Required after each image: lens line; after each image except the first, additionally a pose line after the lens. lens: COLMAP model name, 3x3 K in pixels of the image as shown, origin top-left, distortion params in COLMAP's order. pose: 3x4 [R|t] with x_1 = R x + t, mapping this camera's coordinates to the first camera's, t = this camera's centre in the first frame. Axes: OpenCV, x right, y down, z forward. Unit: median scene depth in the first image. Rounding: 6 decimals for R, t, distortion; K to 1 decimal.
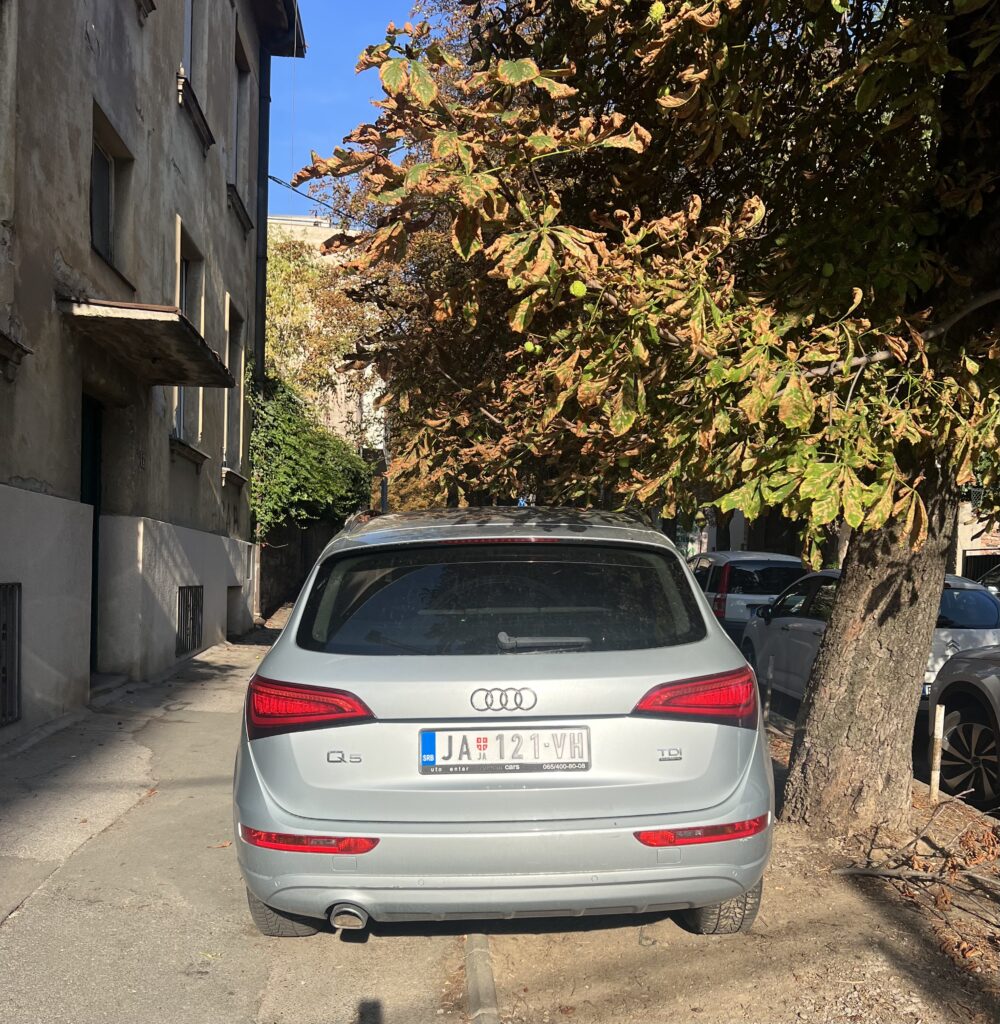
lens RADIAL K [[1069.4, 0, 500.0], [0, 1069.4, 512.0], [0, 0, 1]] dist [0.074455, -0.142783]
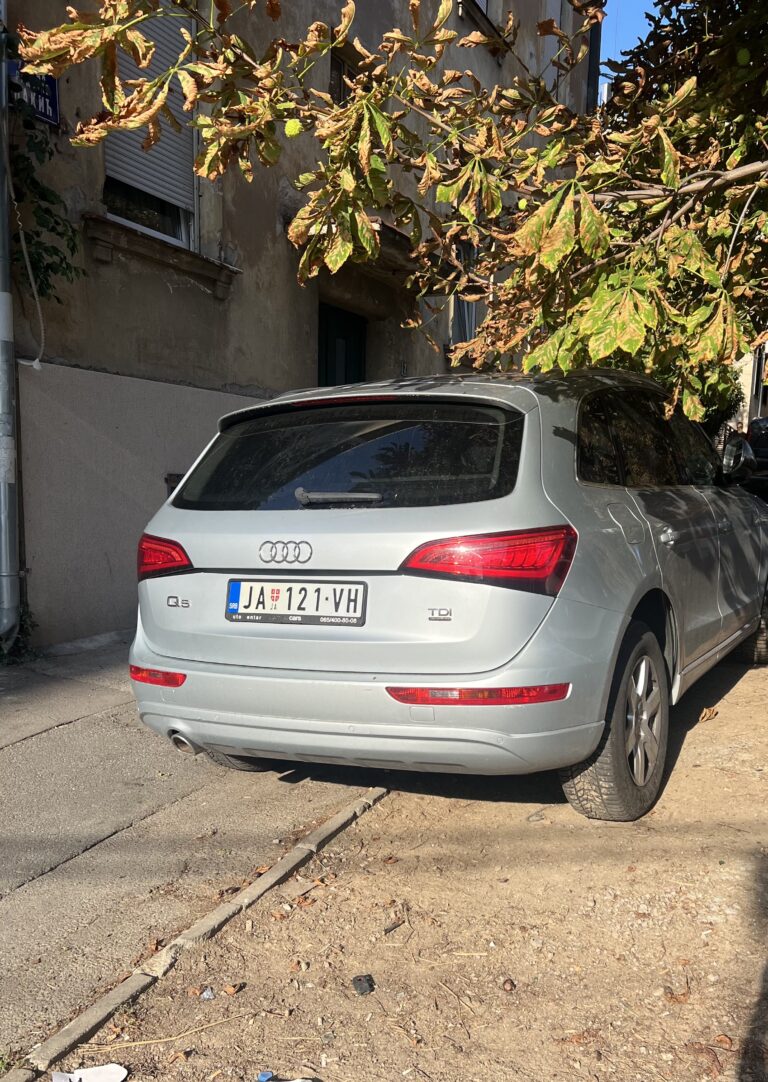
lens RADIAL K [[1057.8, 0, 384.0], [0, 1057.8, 541.0], [0, 0, 1]] dist [0.010217, 0.006374]
pose [[0.886836, 0.019751, -0.461663, 0.541162], [0.029434, 0.994643, 0.099094, 0.066607], [0.461147, -0.101469, 0.881503, 0.157261]]
